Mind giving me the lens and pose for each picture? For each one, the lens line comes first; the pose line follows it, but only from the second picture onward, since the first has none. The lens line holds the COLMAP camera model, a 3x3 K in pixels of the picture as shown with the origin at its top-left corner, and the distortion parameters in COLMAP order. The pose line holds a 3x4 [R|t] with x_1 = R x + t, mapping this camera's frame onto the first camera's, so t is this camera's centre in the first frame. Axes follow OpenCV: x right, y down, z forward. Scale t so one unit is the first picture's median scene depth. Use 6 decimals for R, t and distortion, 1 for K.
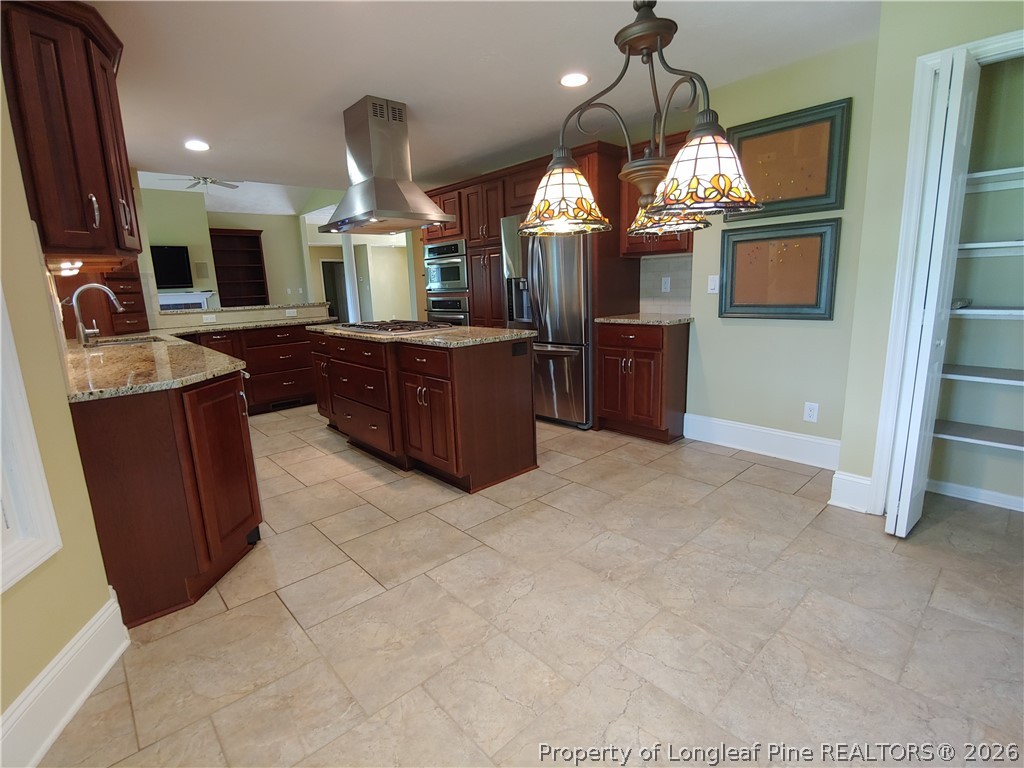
lens RADIAL K [[490.9, 0, 509.1], [0, 490.9, 378.8], [0, 0, 1]] dist [-0.012676, -0.001779]
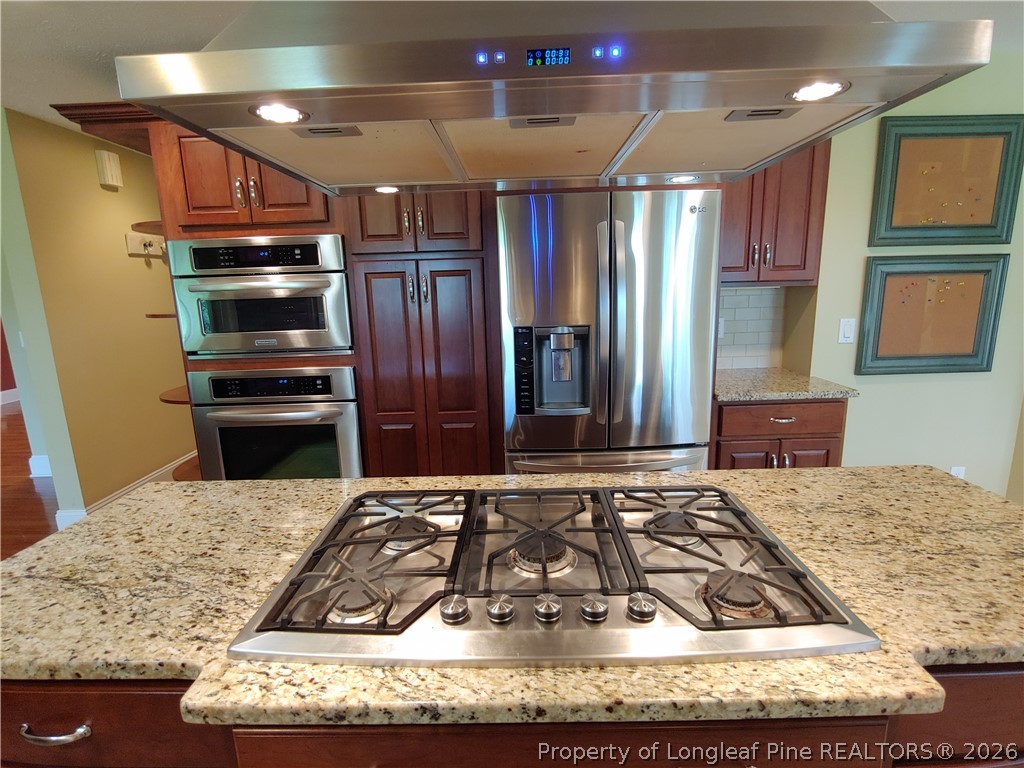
lens RADIAL K [[490.9, 0, 513.7], [0, 490.9, 387.8], [0, 0, 1]] dist [-0.012676, -0.001779]
pose [[0.669292, -0.133048, 0.730990, -0.465130], [0.147189, 0.988081, 0.045076, -0.220267], [-0.728274, 0.077425, 0.680898, 0.896709]]
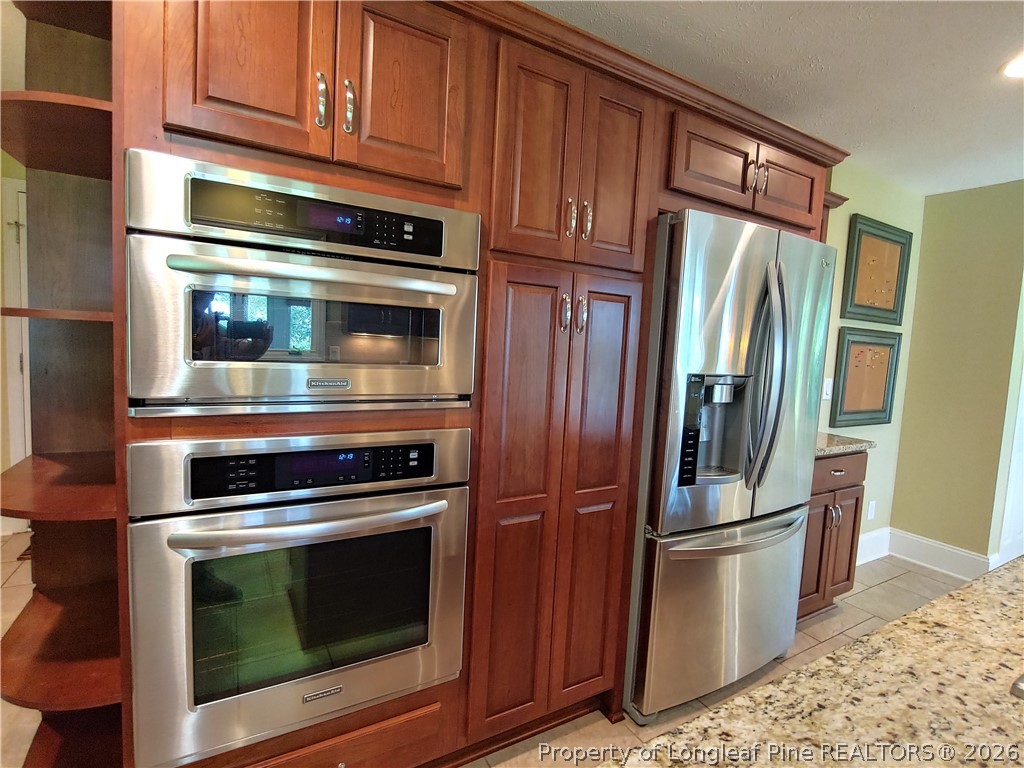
lens RADIAL K [[490.9, 0, 518.9], [0, 490.9, 387.4], [0, 0, 1]] dist [-0.012676, -0.001779]
pose [[0.204761, -0.041019, 0.977952, -0.509324], [0.131696, 0.991191, 0.014000, -0.282916], [-0.969912, 0.125926, 0.208360, 1.368281]]
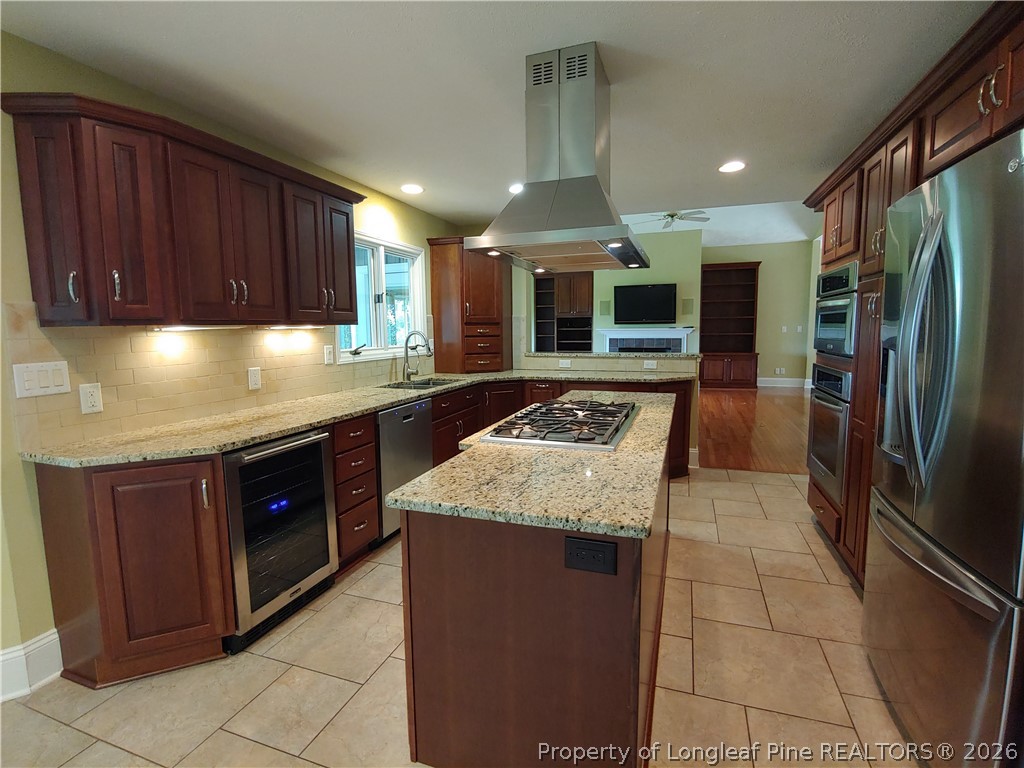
lens RADIAL K [[490.9, 0, 517.6], [0, 490.9, 380.2], [0, 0, 1]] dist [-0.012676, -0.001779]
pose [[0.484933, 0.127404, -0.865222, 0.278902], [-0.175162, 0.983434, 0.046637, -0.183447], [0.856831, 0.128938, 0.499216, 0.675742]]
